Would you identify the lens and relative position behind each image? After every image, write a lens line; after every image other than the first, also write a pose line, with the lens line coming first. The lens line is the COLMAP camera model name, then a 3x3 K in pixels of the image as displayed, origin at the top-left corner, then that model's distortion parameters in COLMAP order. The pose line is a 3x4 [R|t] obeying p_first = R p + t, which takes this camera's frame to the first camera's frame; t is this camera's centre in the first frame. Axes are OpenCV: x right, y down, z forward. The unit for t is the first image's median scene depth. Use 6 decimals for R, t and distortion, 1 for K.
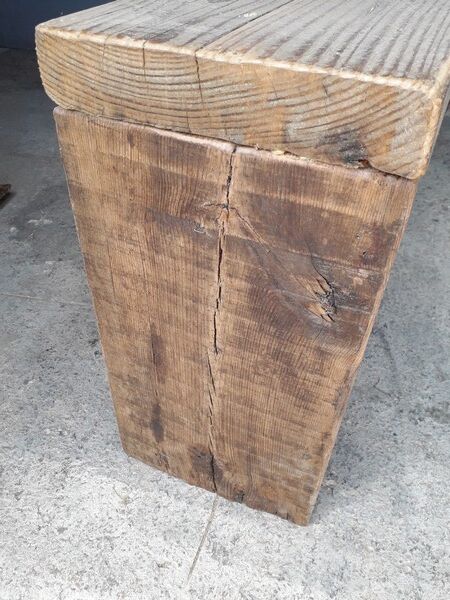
lens RADIAL K [[488.4, 0, 254.5], [0, 488.4, 308.7], [0, 0, 1]] dist [0.073059, -0.122414]
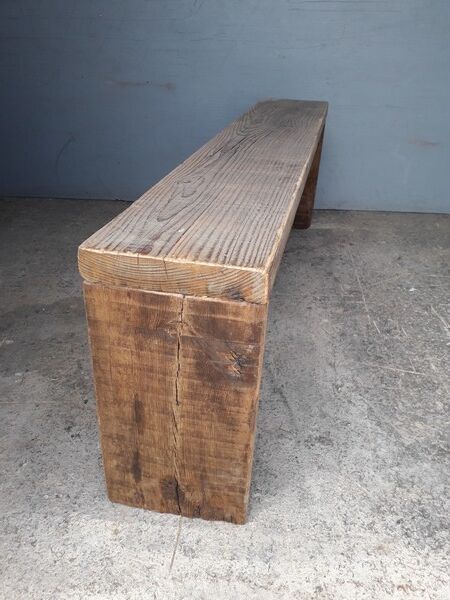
lens RADIAL K [[484.0, 0, 225.0], [0, 484.0, 300.0], [0, 0, 1]] dist [0.095117, -0.146328]
pose [[0.986401, -0.103881, 0.127367, -0.091478], [0.127925, 0.971794, -0.198119, 0.090787], [-0.103194, 0.211718, 0.971867, -0.732499]]
